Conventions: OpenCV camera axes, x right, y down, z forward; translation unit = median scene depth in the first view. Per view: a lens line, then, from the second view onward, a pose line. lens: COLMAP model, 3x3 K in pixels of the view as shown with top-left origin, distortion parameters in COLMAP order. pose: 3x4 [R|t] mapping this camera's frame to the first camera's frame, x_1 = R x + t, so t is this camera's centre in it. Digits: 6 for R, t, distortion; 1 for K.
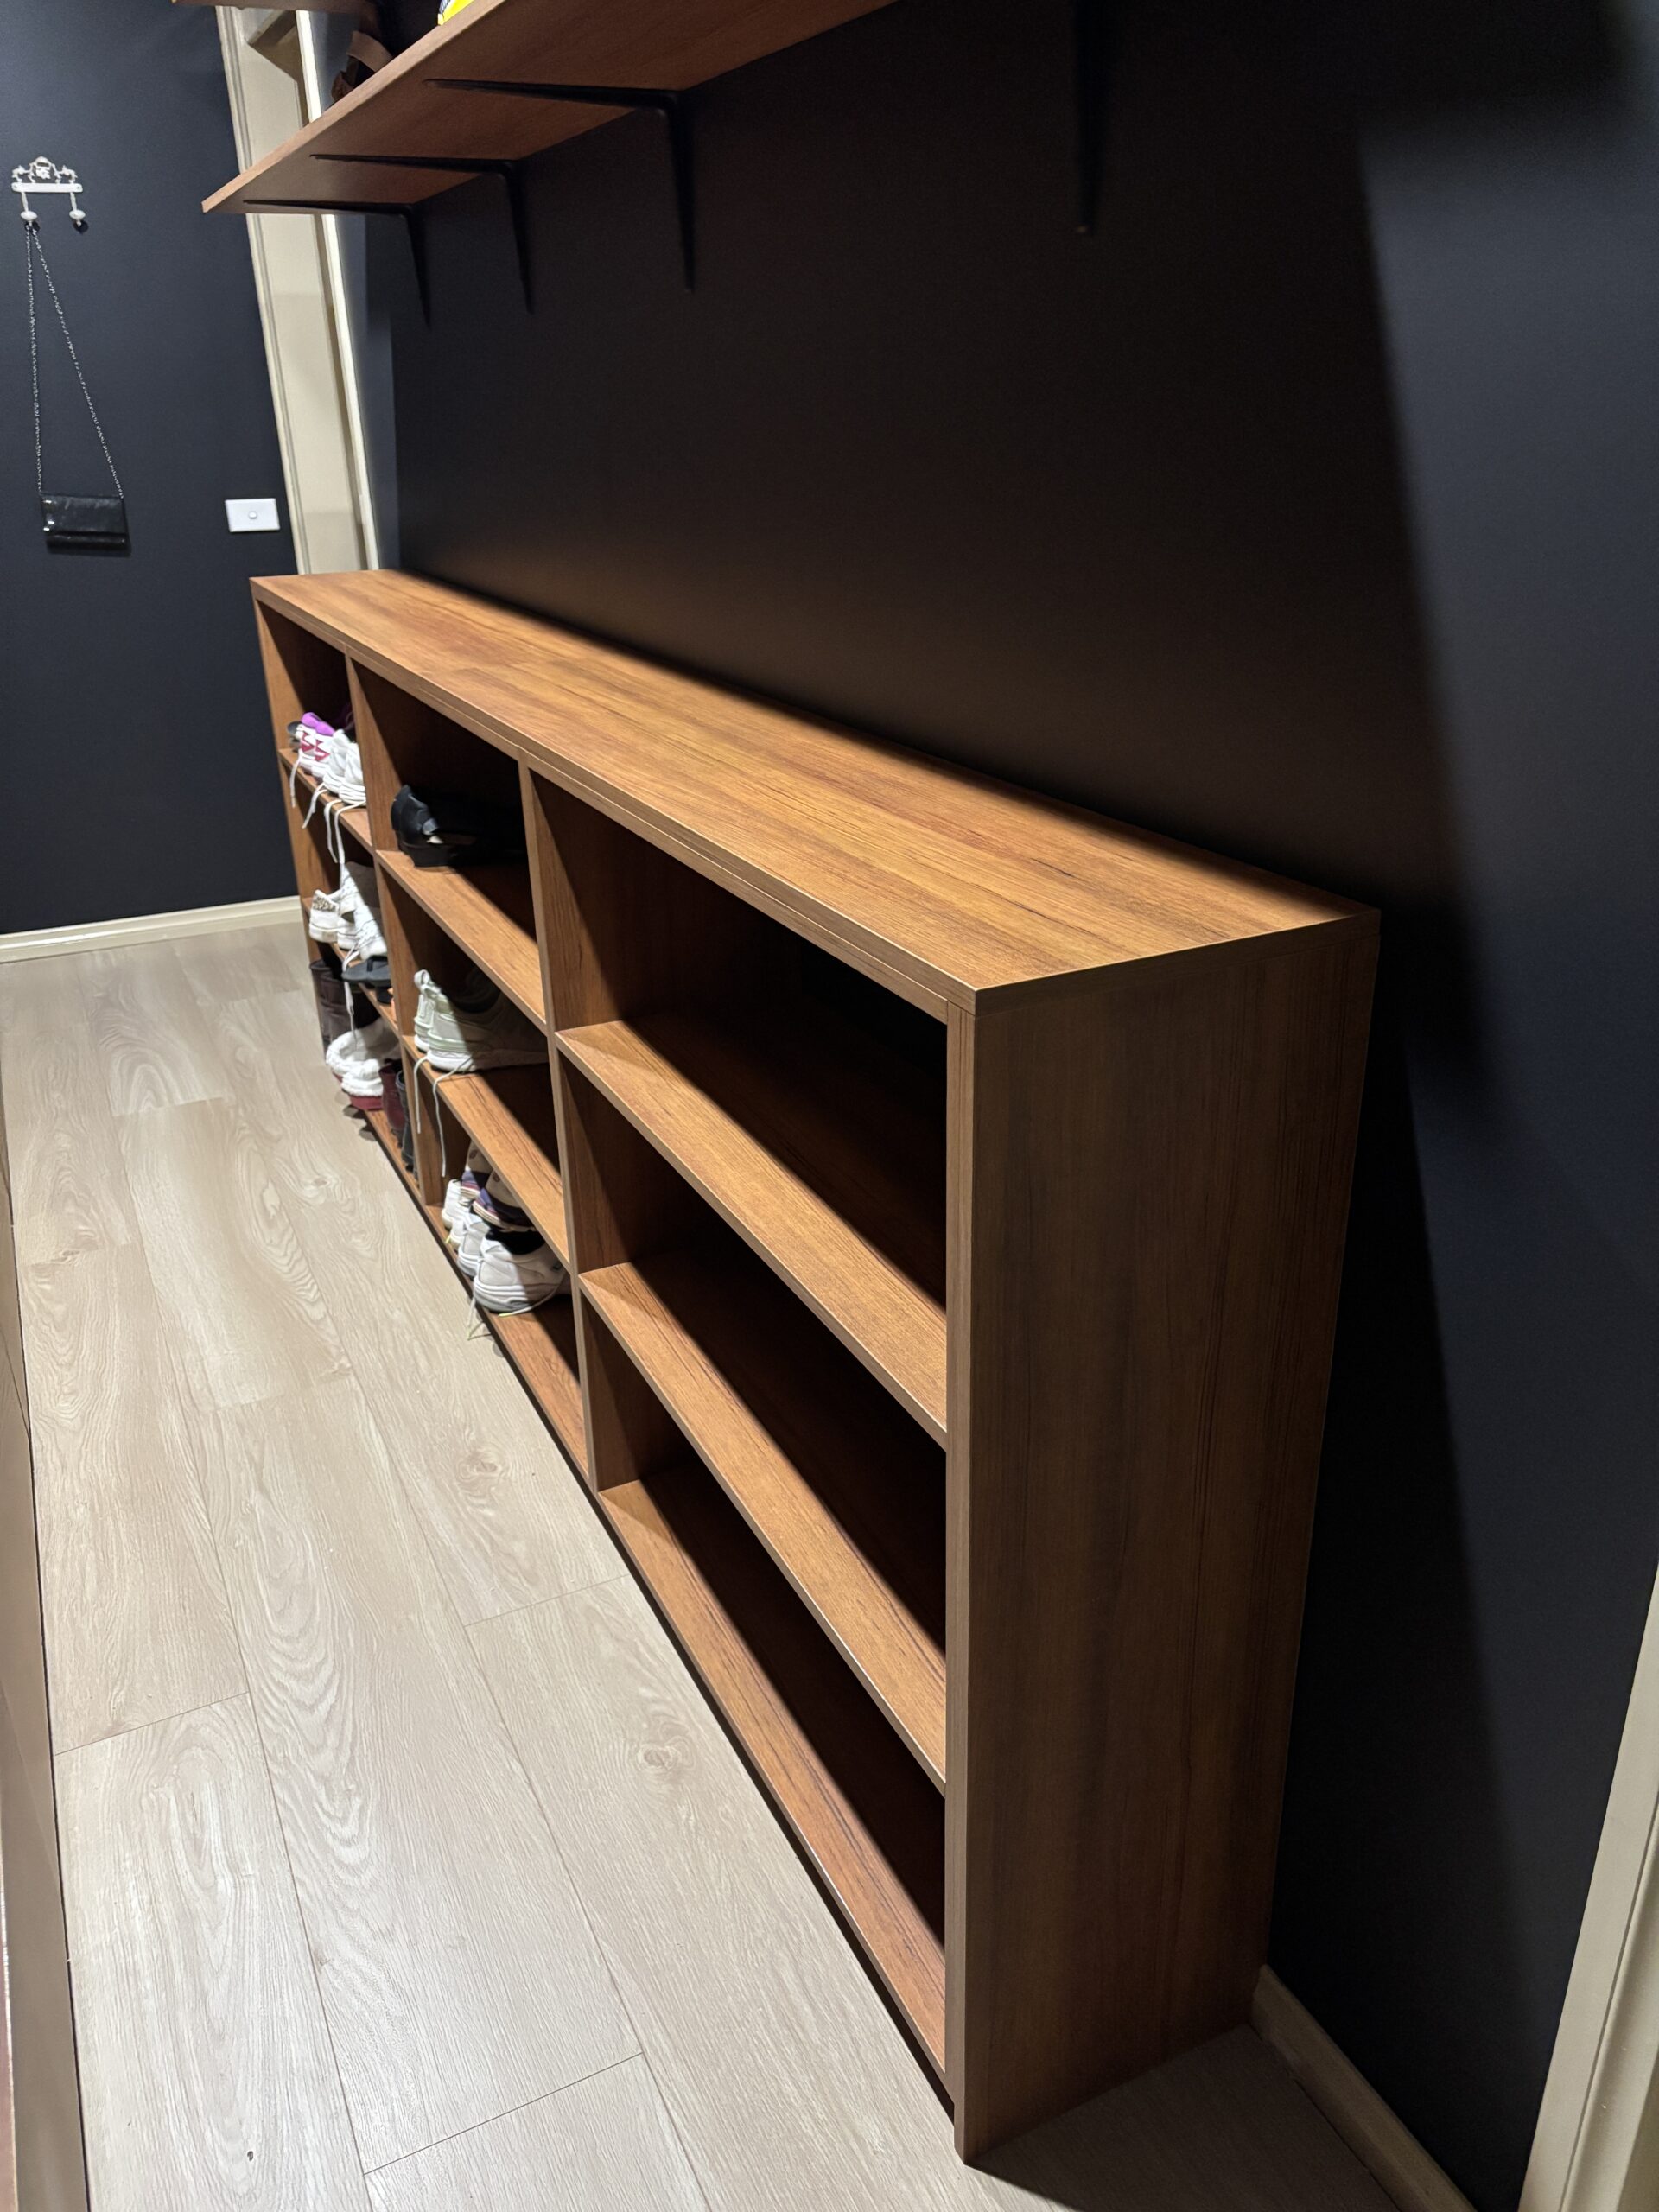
lens RADIAL K [[1679.6, 0, 835.4], [0, 1679.6, 1115.6], [0, 0, 1]] dist [0.043460, -0.045545]
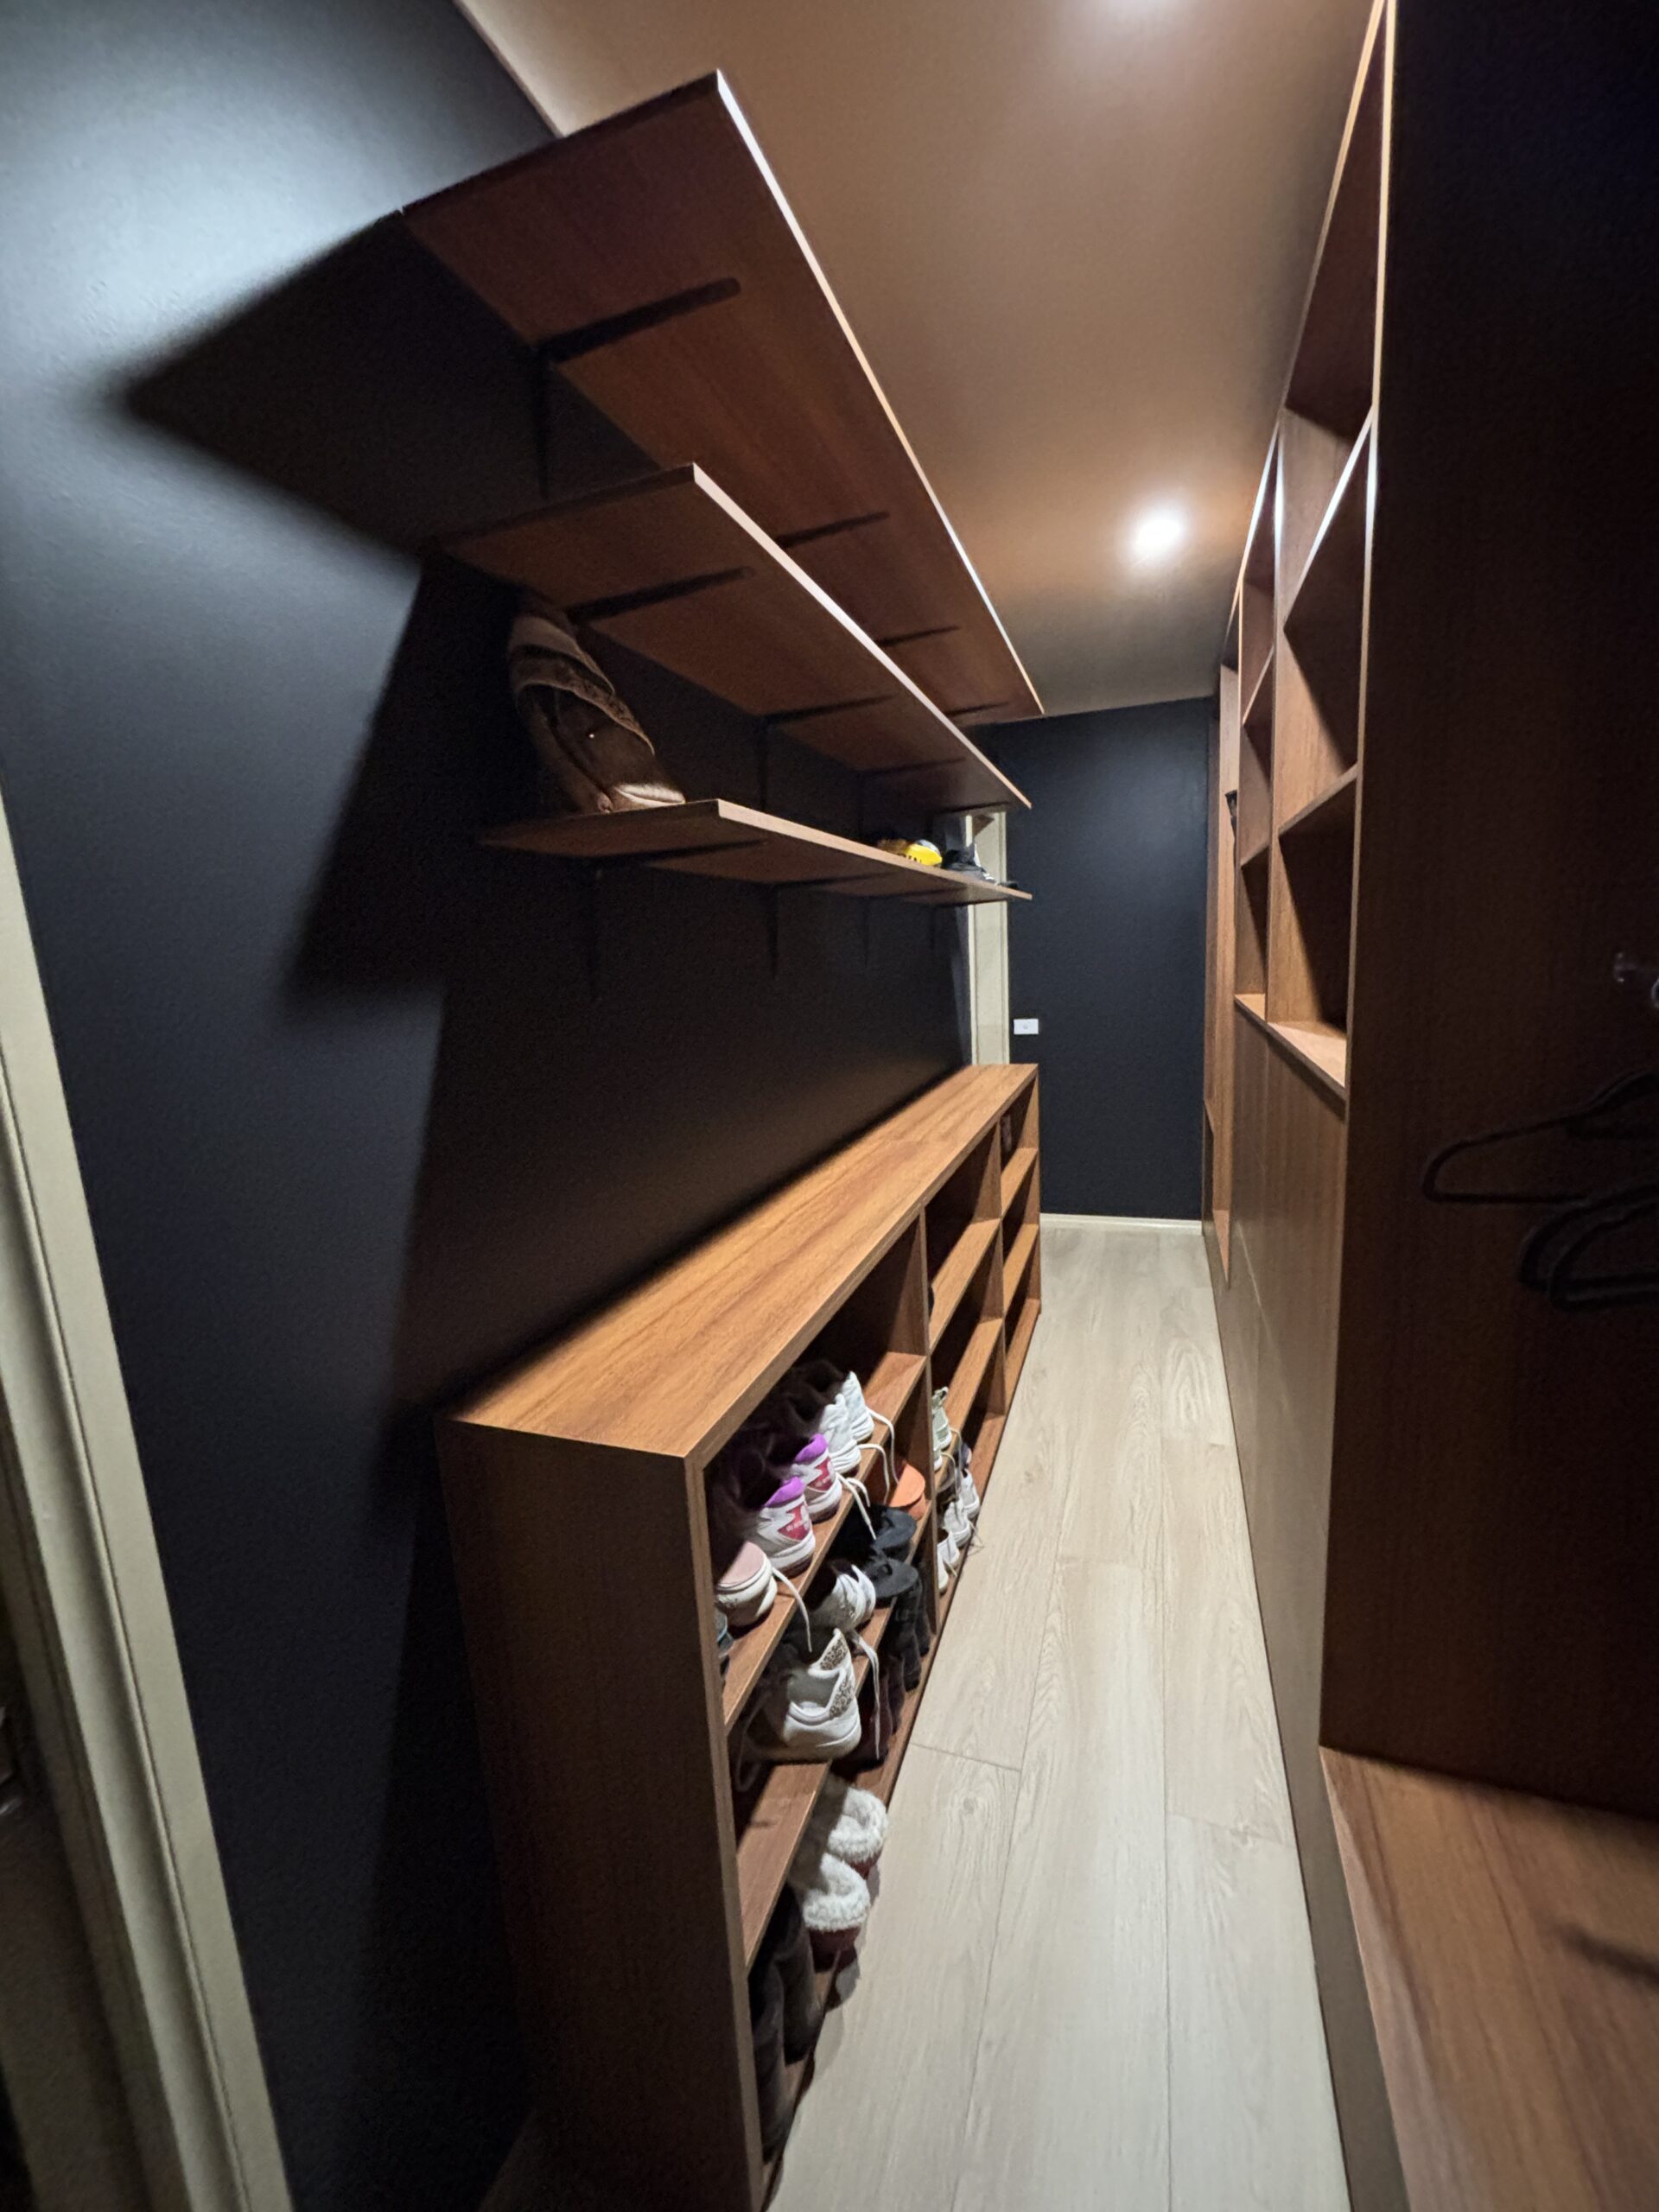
lens RADIAL K [[892.8, 0, 821.1], [0, 892.8, 1103.6], [0, 0, 1]] dist [0.003299, 0.000582]
pose [[-0.687385, -0.050624, 0.724526, -0.724586], [0.359407, 0.843155, 0.399896, -0.635435], [-0.631132, 0.535283, -0.561377, 1.380207]]
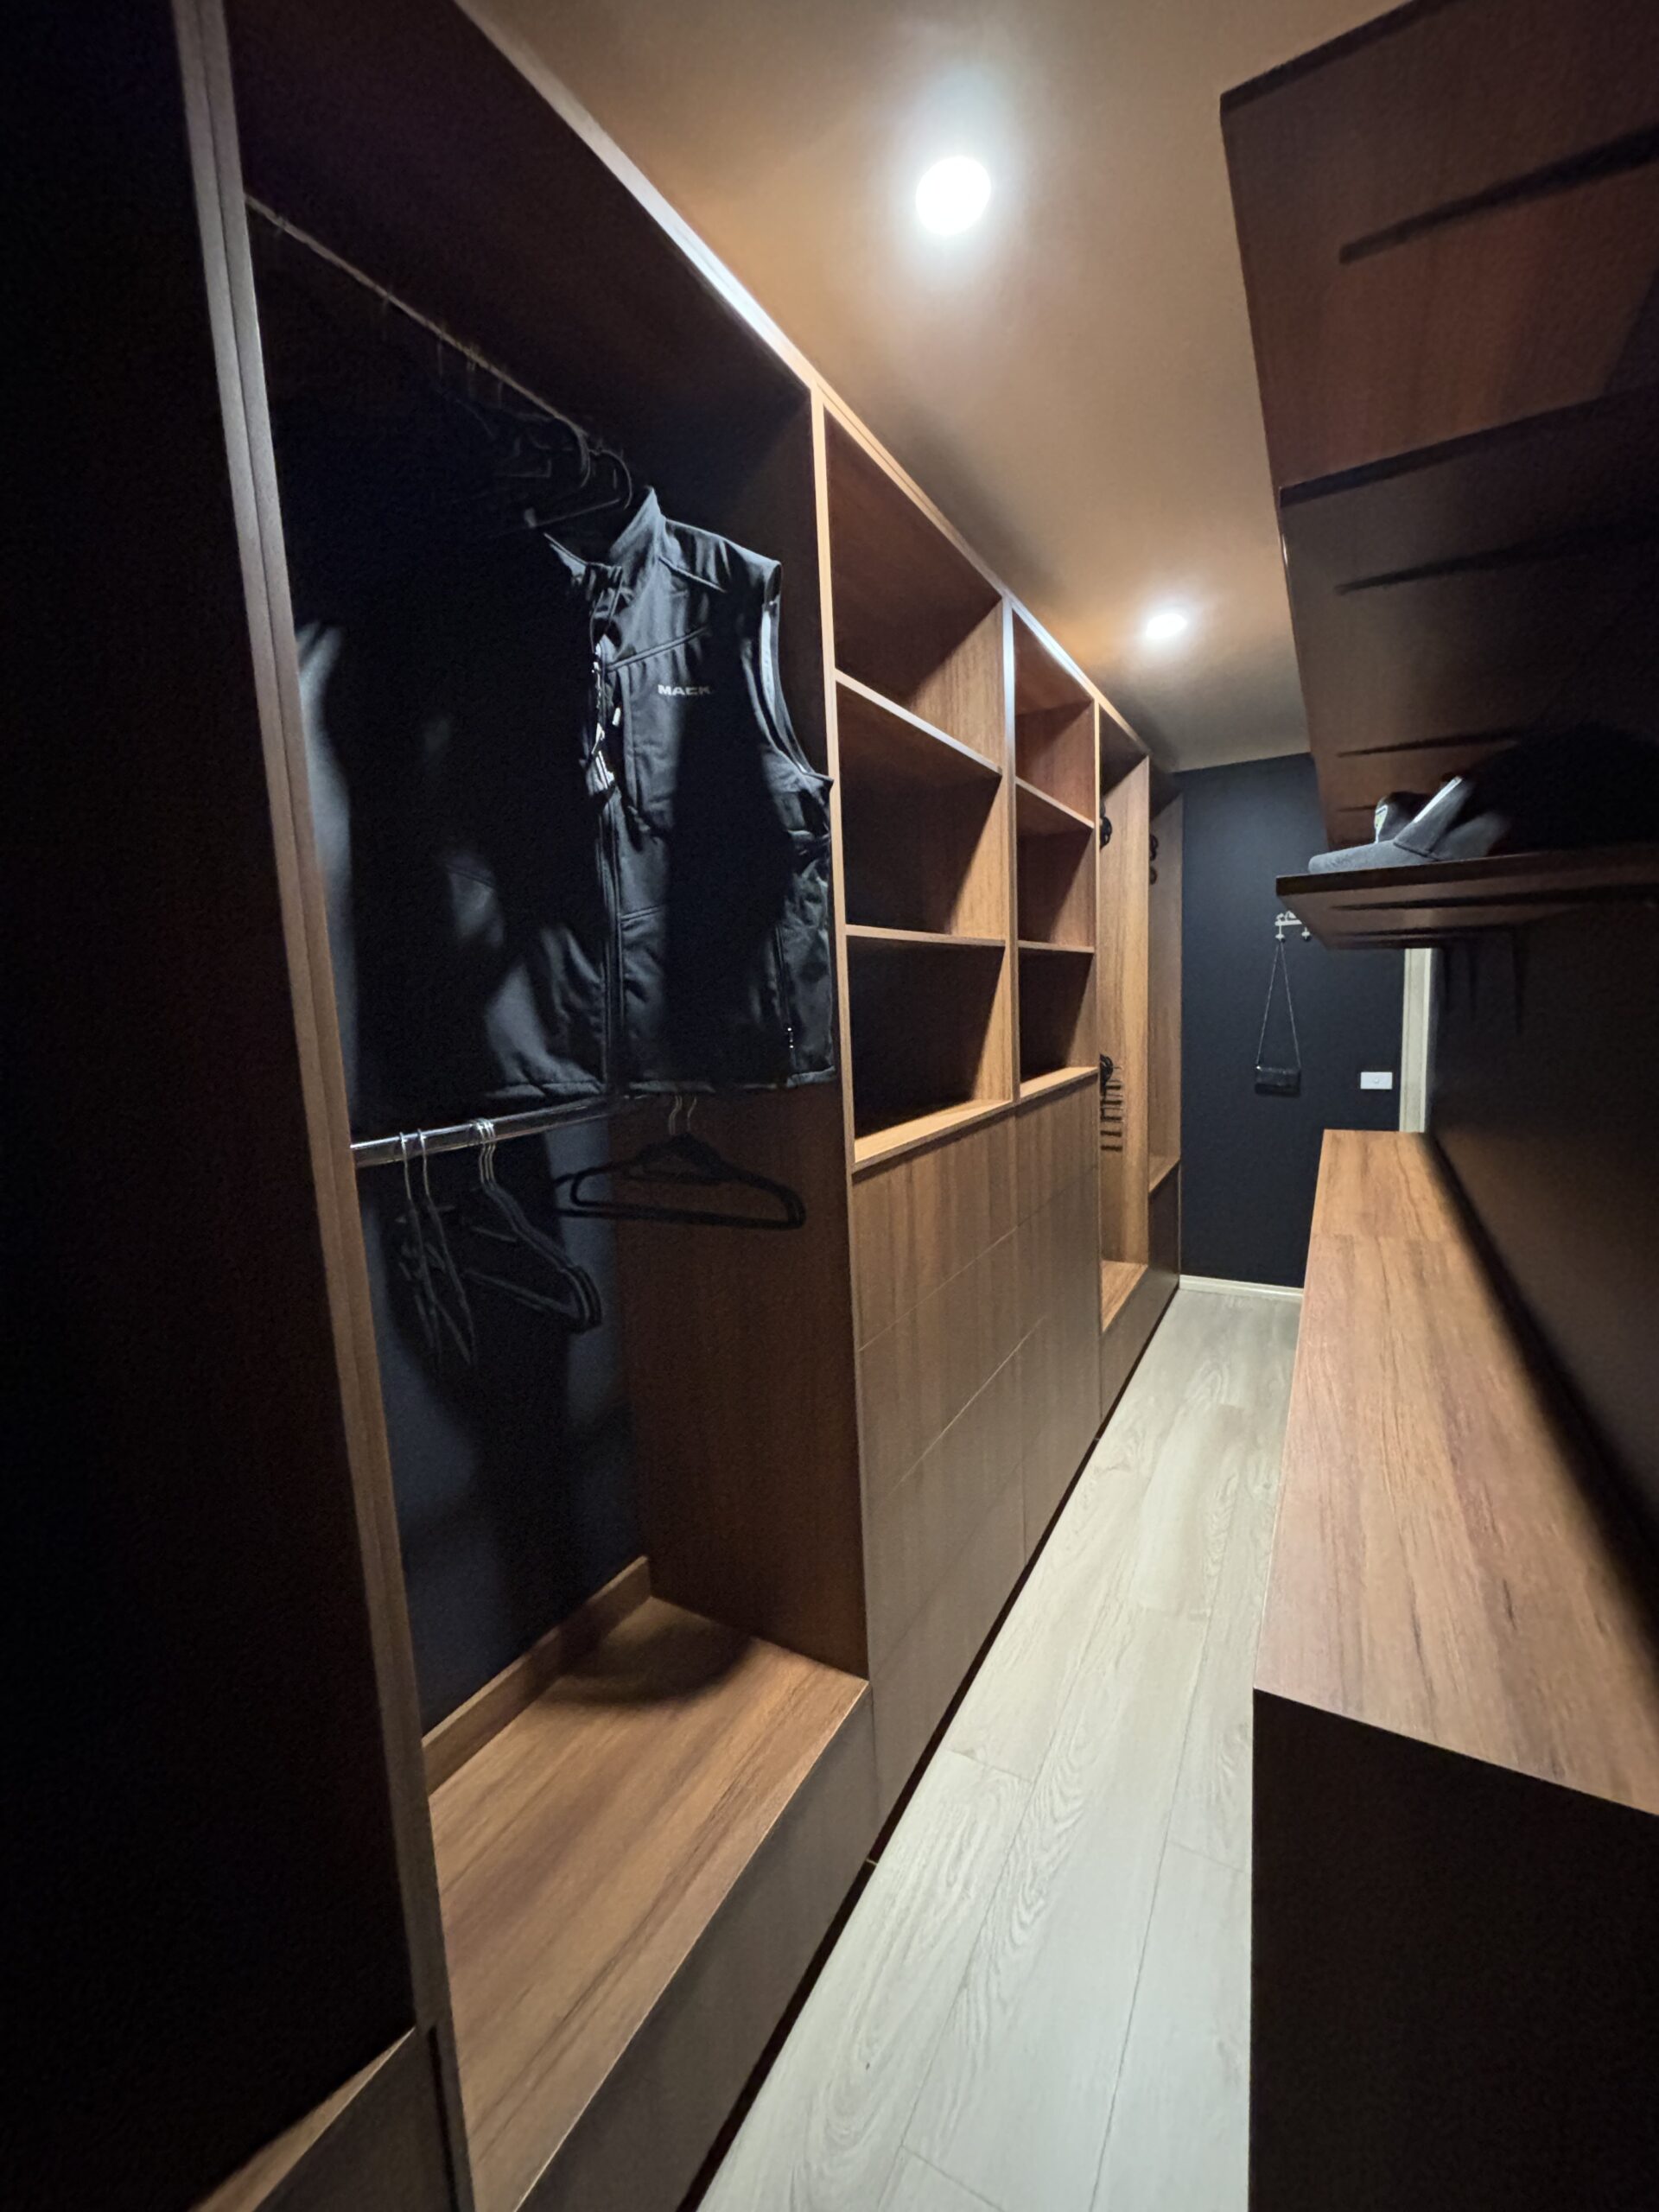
lens RADIAL K [[892.8, 0, 829.9], [0, 892.8, 1105.6], [0, 0, 1]] dist [0.003299, 0.000582]
pose [[0.561393, 0.099444, -0.821552, 0.168451], [-0.296423, 0.951046, -0.087437, -0.137059], [0.772639, 0.292614, 0.563388, 0.082176]]
